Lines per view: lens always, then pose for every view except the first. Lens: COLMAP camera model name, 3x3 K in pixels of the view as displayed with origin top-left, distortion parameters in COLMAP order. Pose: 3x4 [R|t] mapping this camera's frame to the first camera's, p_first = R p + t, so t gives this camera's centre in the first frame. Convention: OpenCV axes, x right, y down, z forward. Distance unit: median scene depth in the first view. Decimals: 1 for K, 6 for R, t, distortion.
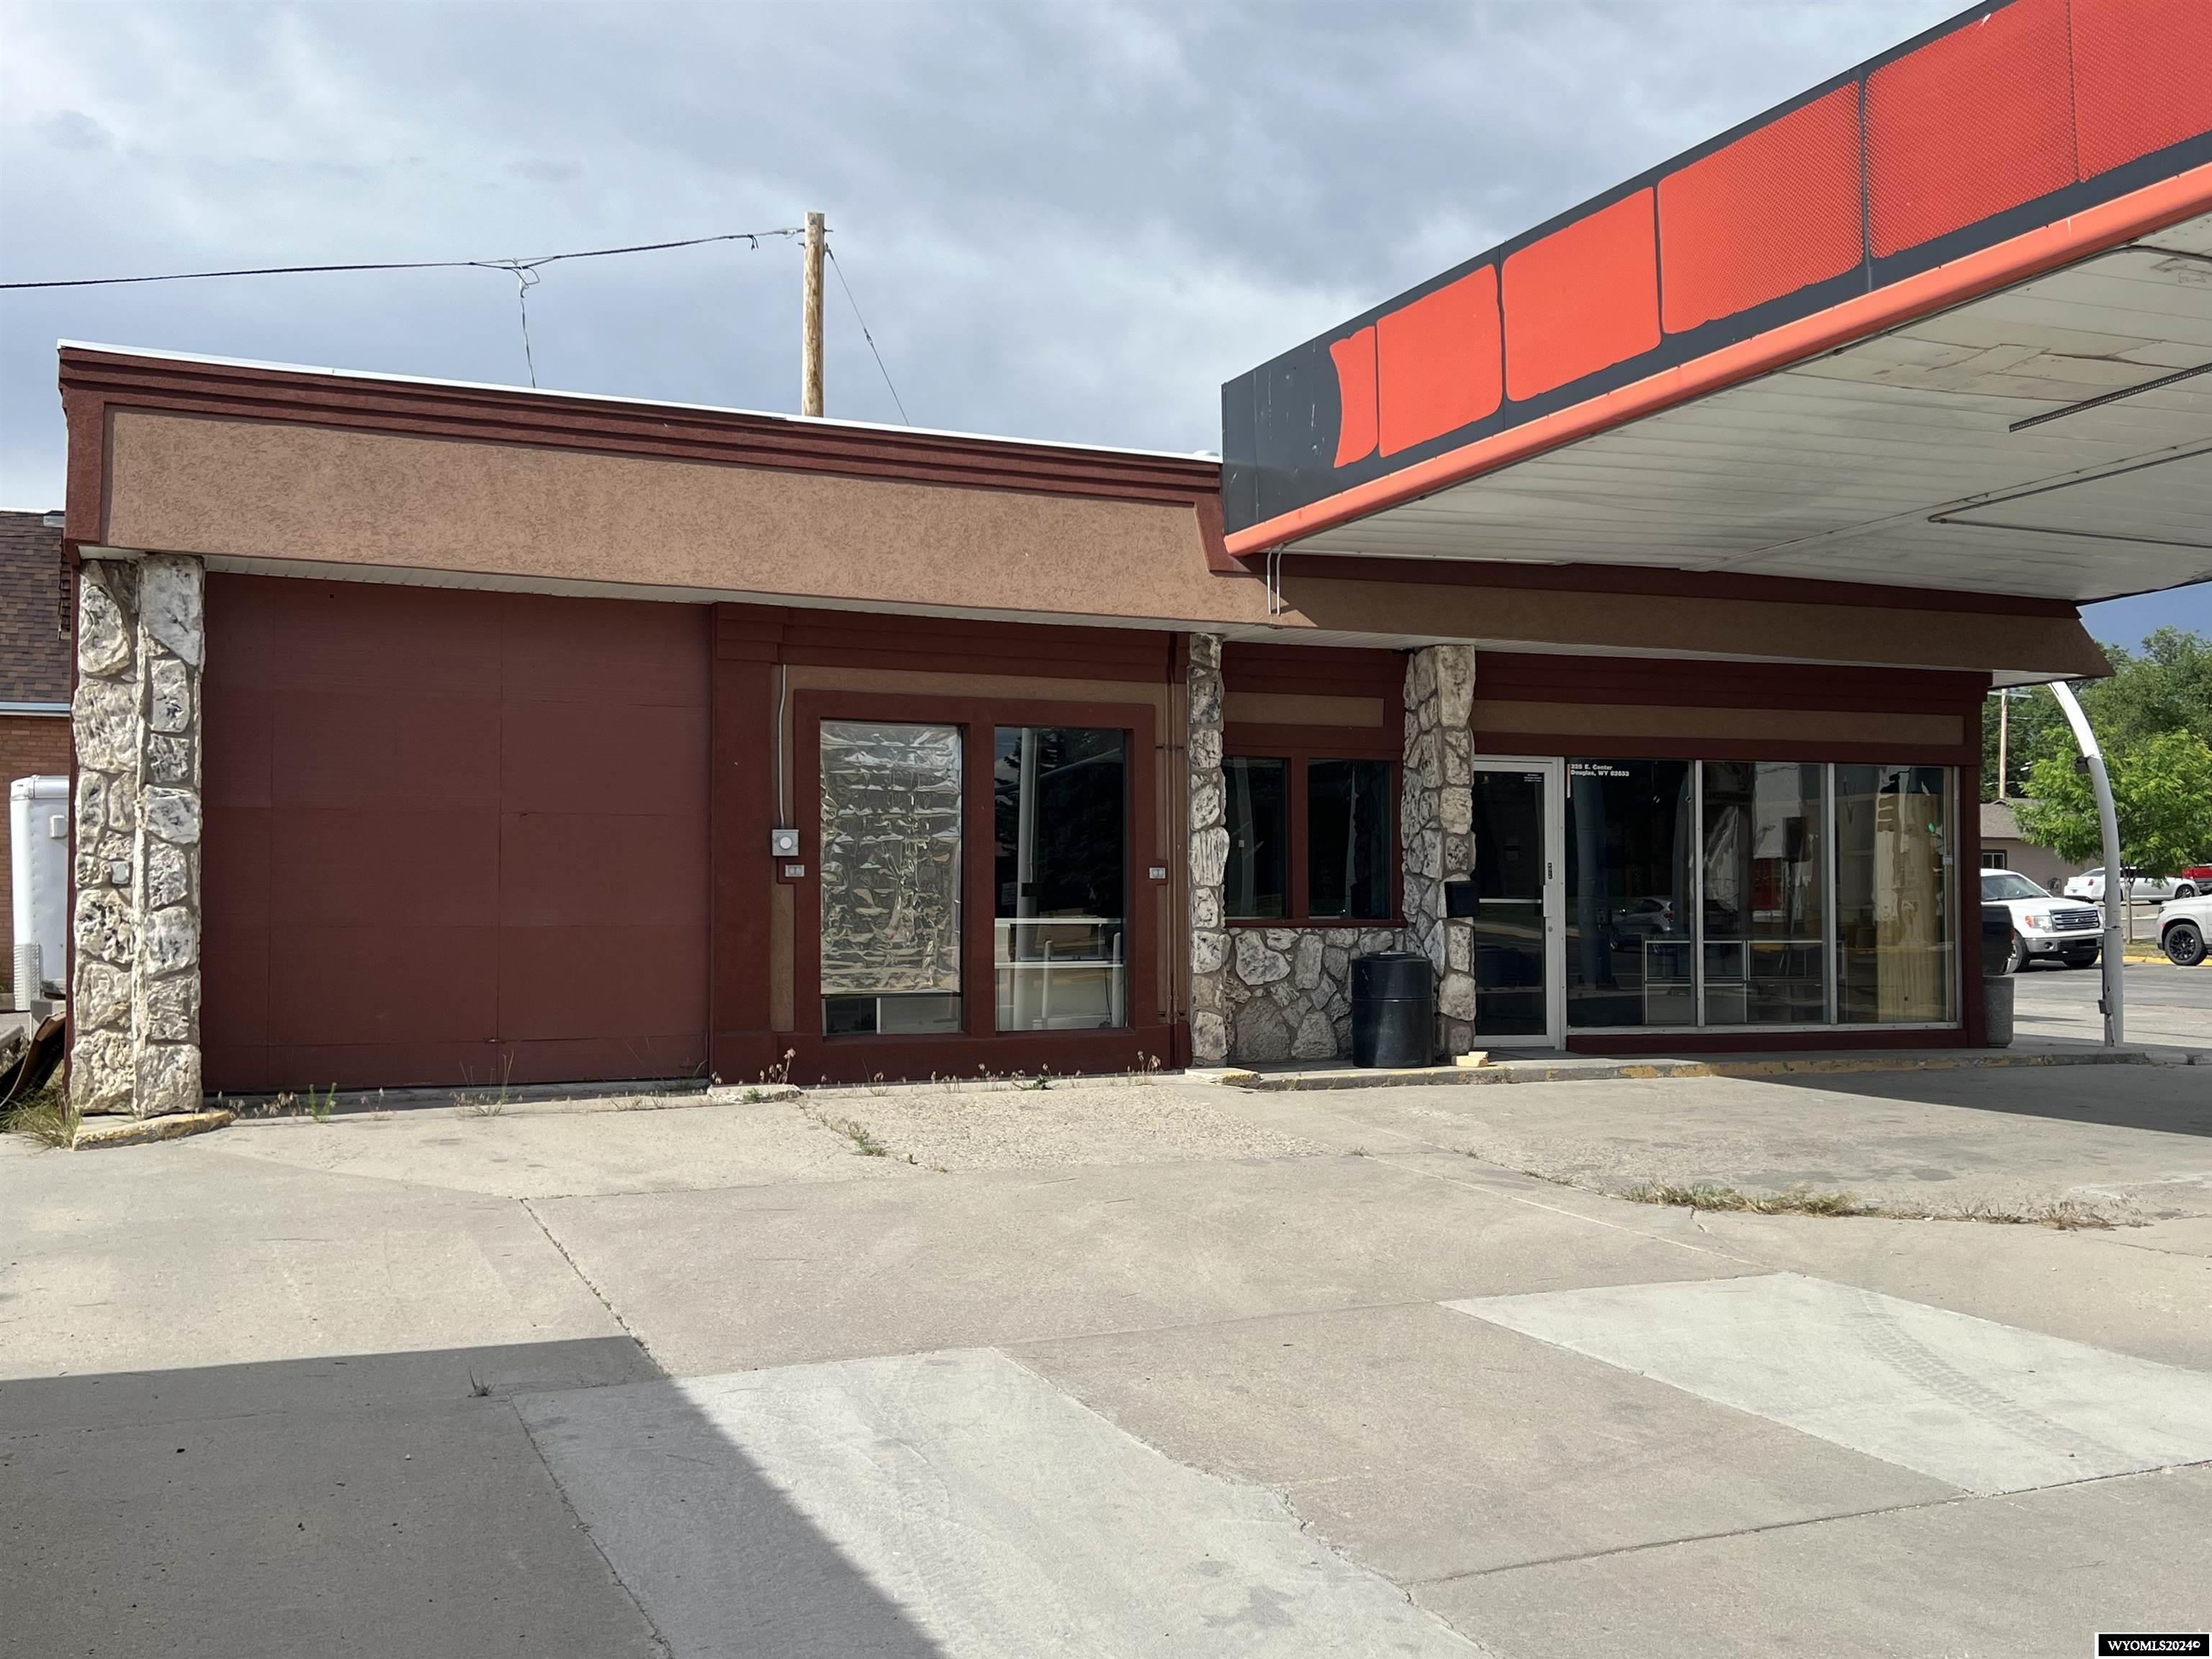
lens RADIAL K [[2073.7, 0, 1098.9], [0, 2073.7, 821.1], [0, 0, 1]] dist [0.059692, -0.014900]
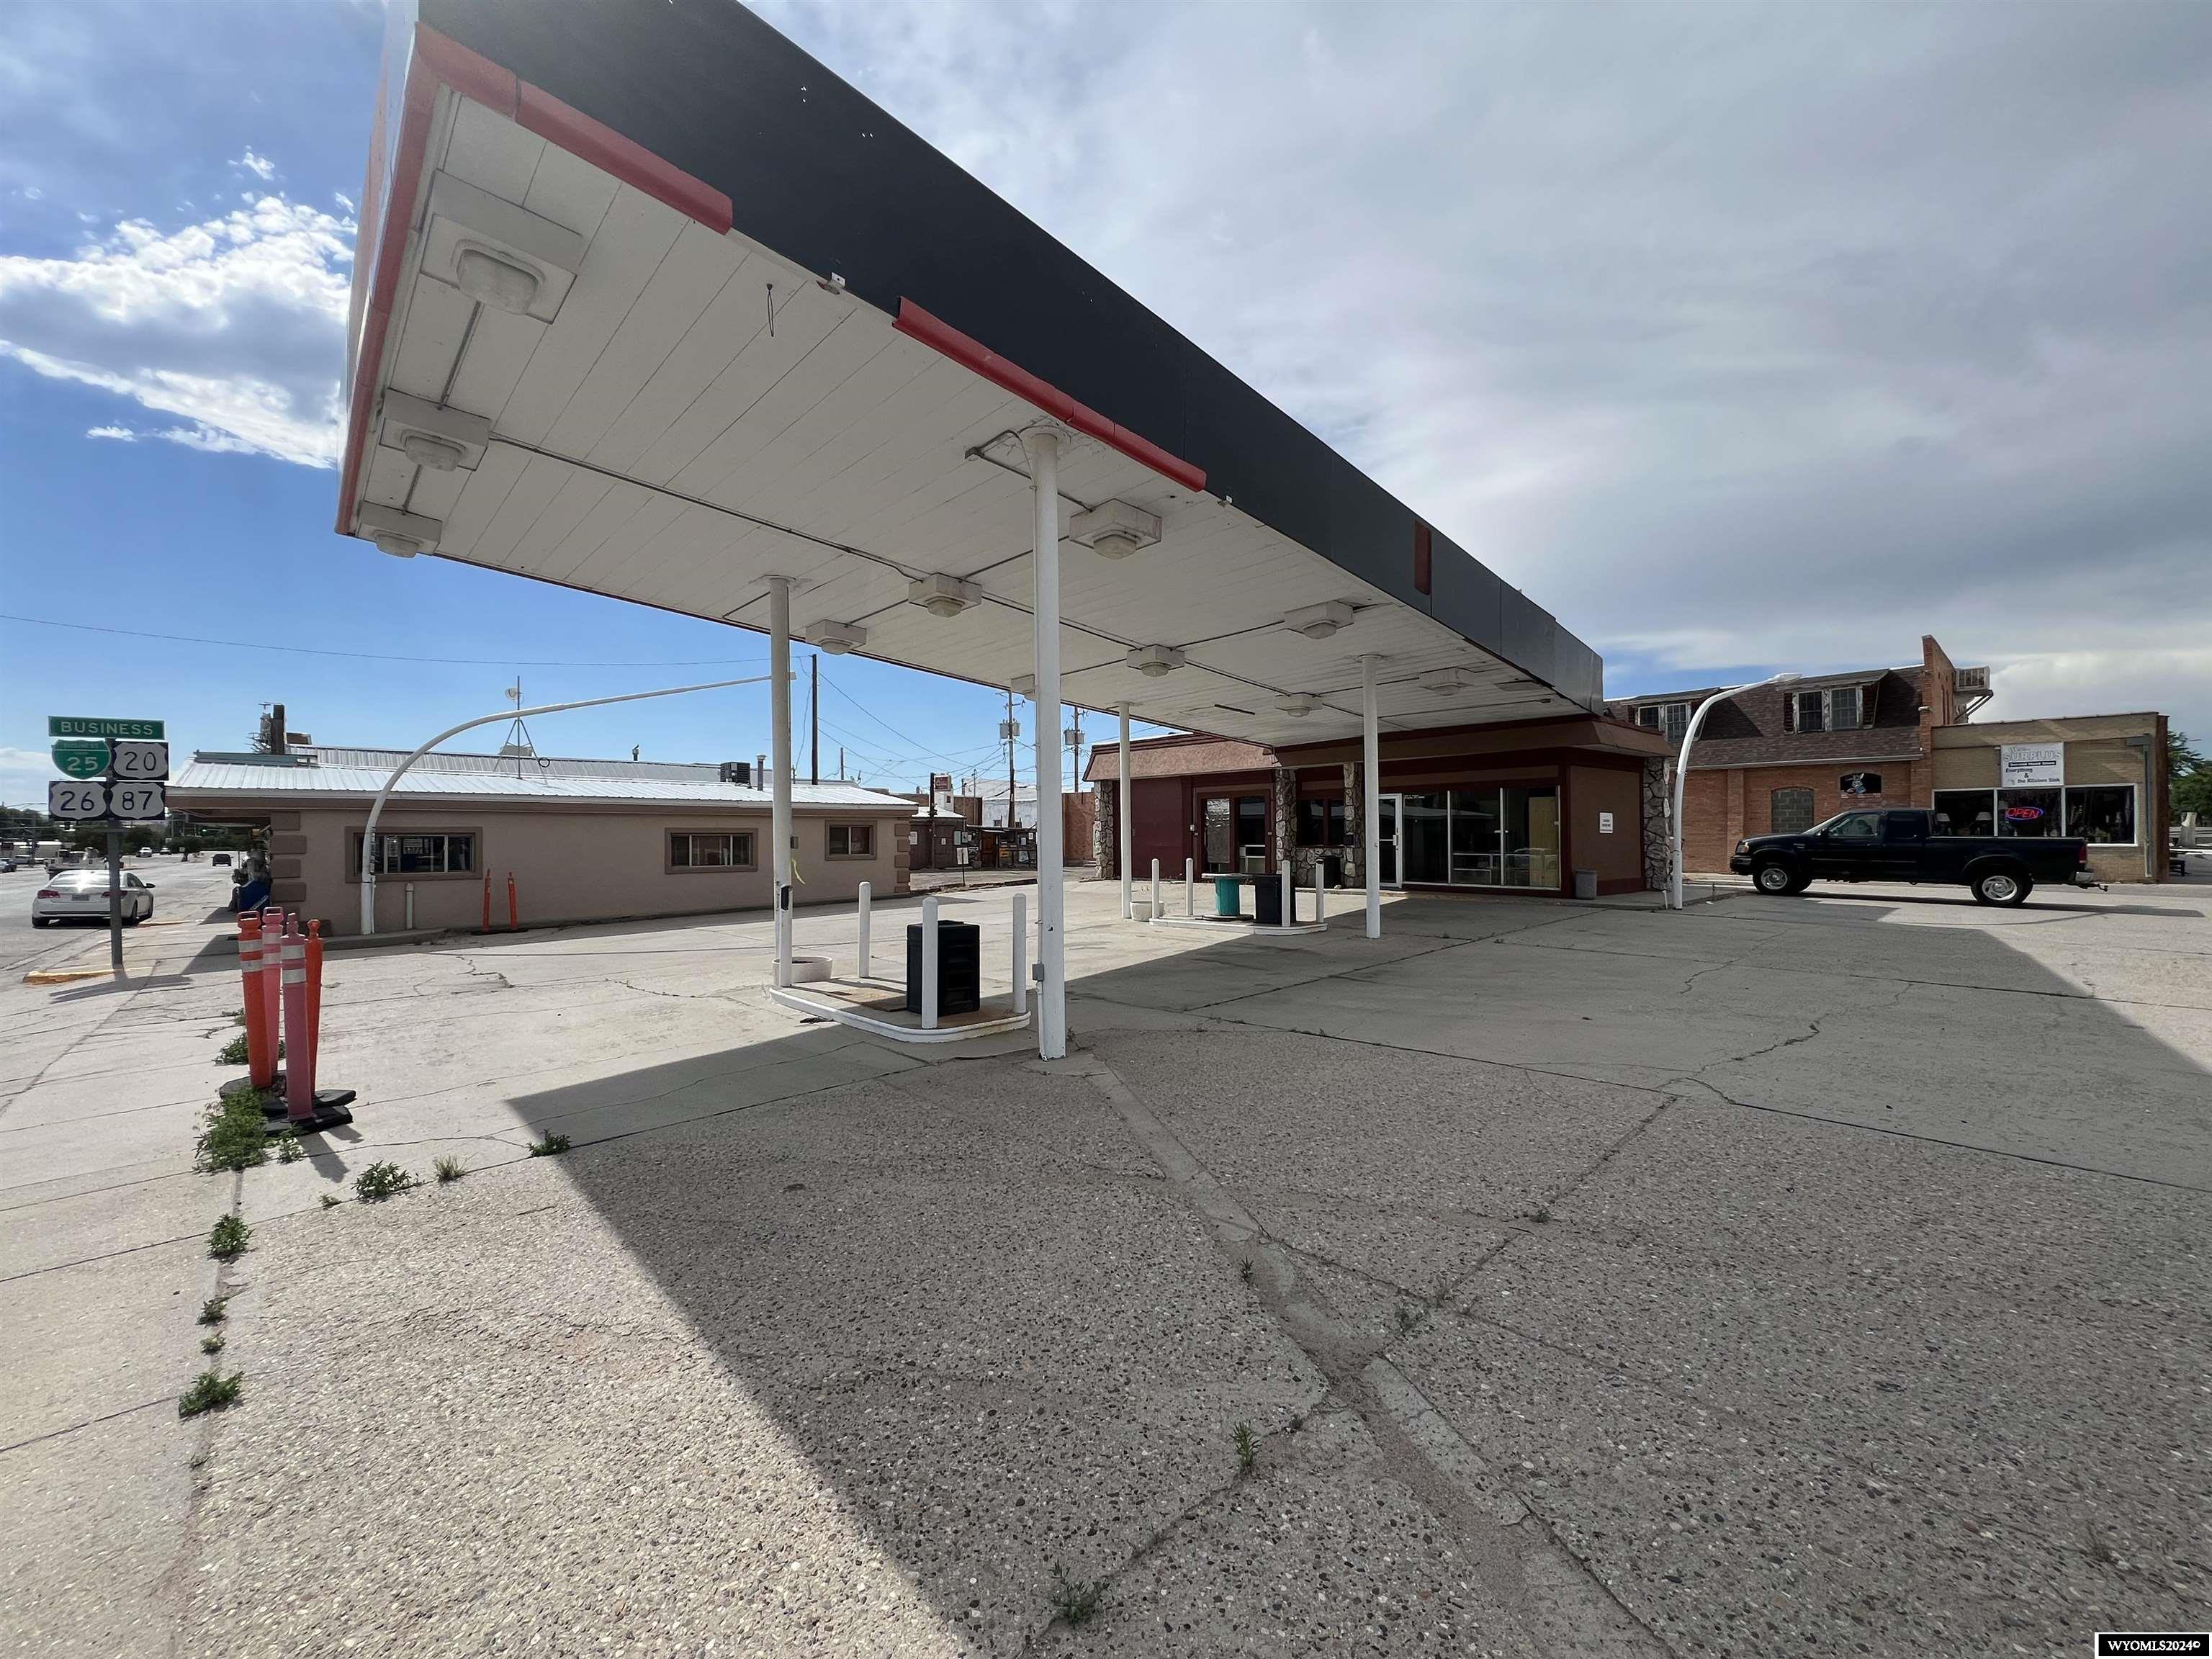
lens RADIAL K [[881.0, 0, 1096.1], [0, 881.0, 822.8], [0, 0, 1]] dist [-0.000177, 0.000215]
pose [[0.336251, -0.020944, -0.941540, 1.457131], [0.042665, 0.999065, -0.006986, 0.003419], [0.940806, -0.037822, 0.336830, 0.153400]]
